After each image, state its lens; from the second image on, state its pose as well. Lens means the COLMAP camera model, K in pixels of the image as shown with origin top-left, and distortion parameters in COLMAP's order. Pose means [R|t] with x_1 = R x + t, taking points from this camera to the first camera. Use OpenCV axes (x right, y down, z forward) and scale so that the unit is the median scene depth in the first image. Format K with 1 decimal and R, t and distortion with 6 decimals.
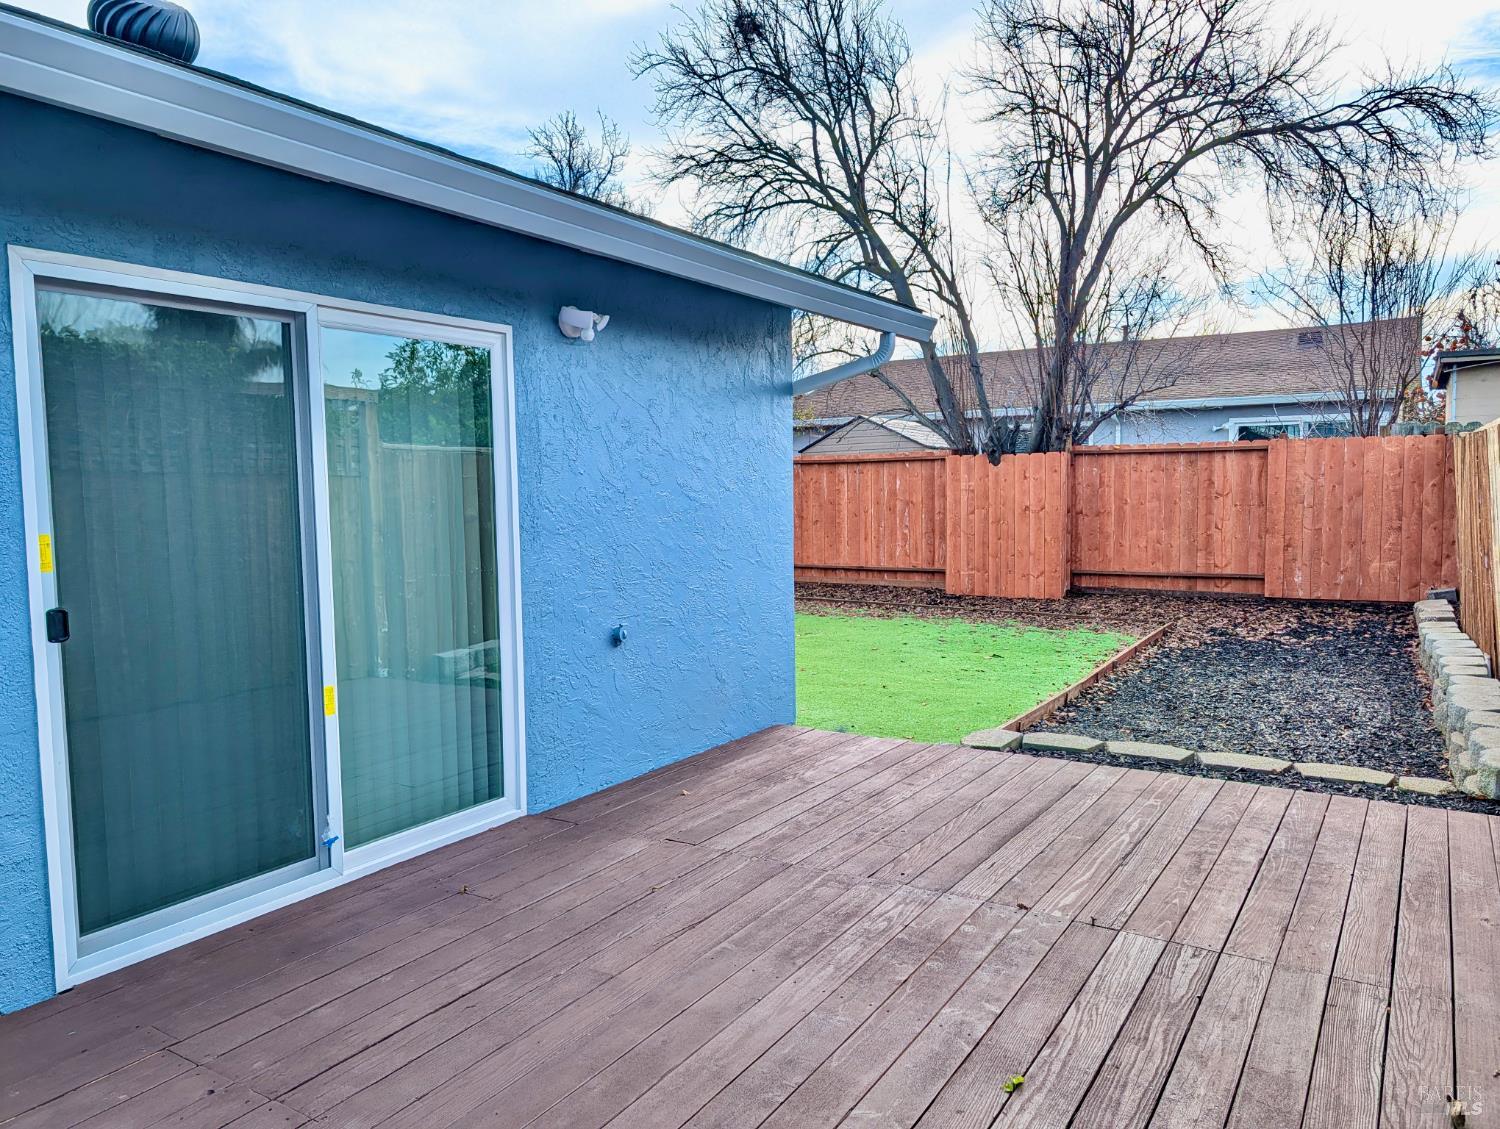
lens RADIAL K [[1065.4, 0, 749.9], [0, 1065.4, 562.3], [0, 0, 1]] dist [-0.001332, -0.000545]
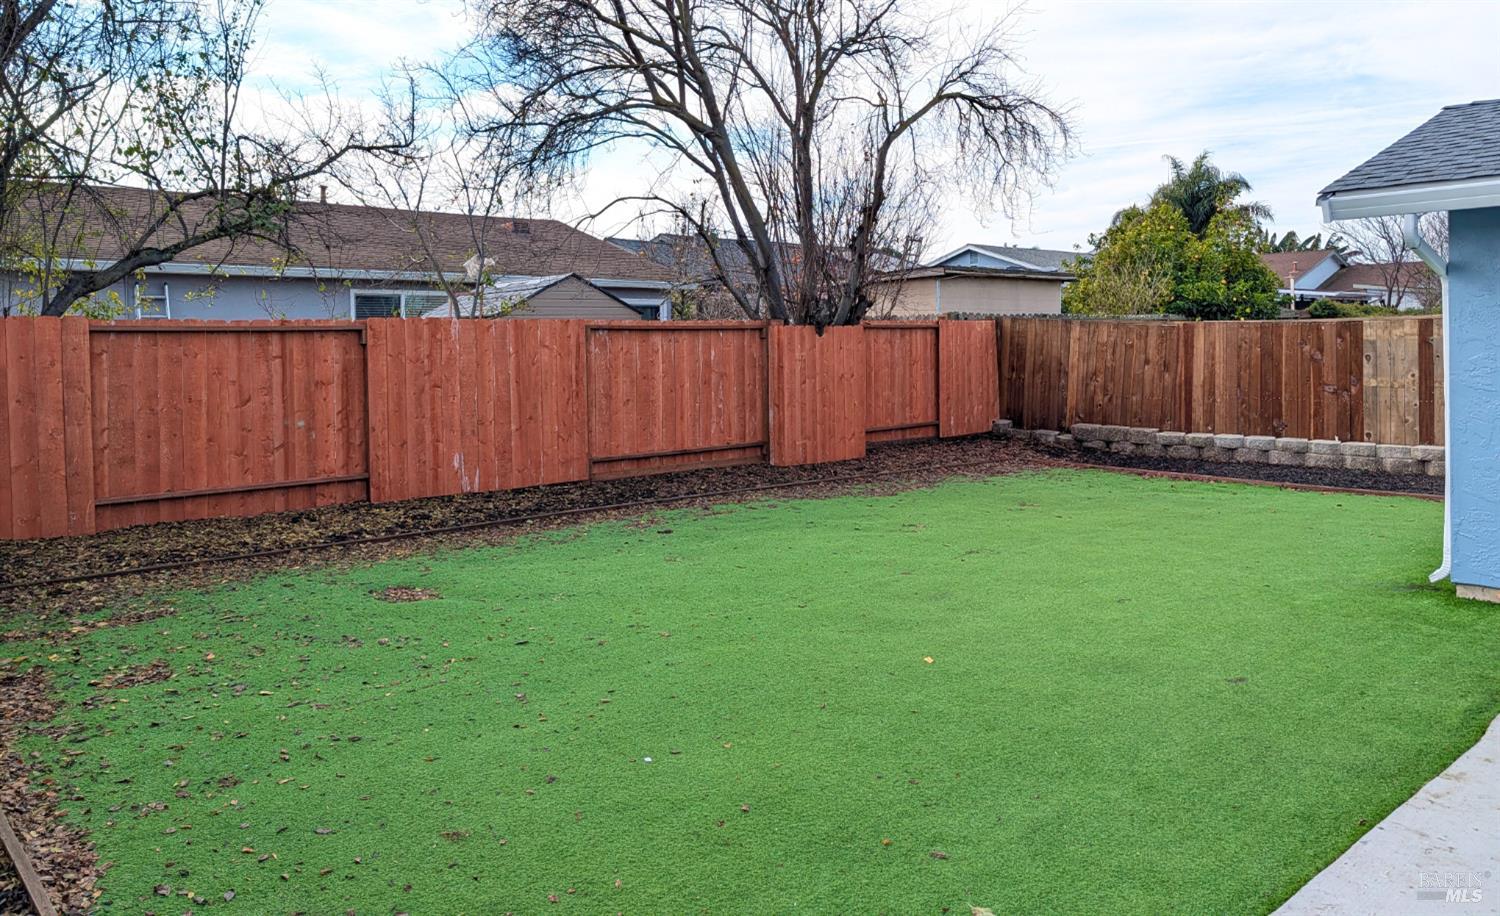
lens RADIAL K [[1077.2, 0, 749.1], [0, 1077.2, 459.3], [0, 0, 1]] dist [0.002083, -0.000200]
pose [[0.268911, -0.088894, 0.959054, -0.753167], [0.080854, 0.994301, 0.069491, -0.046867], [-0.959765, 0.058856, 0.274566, 0.736851]]
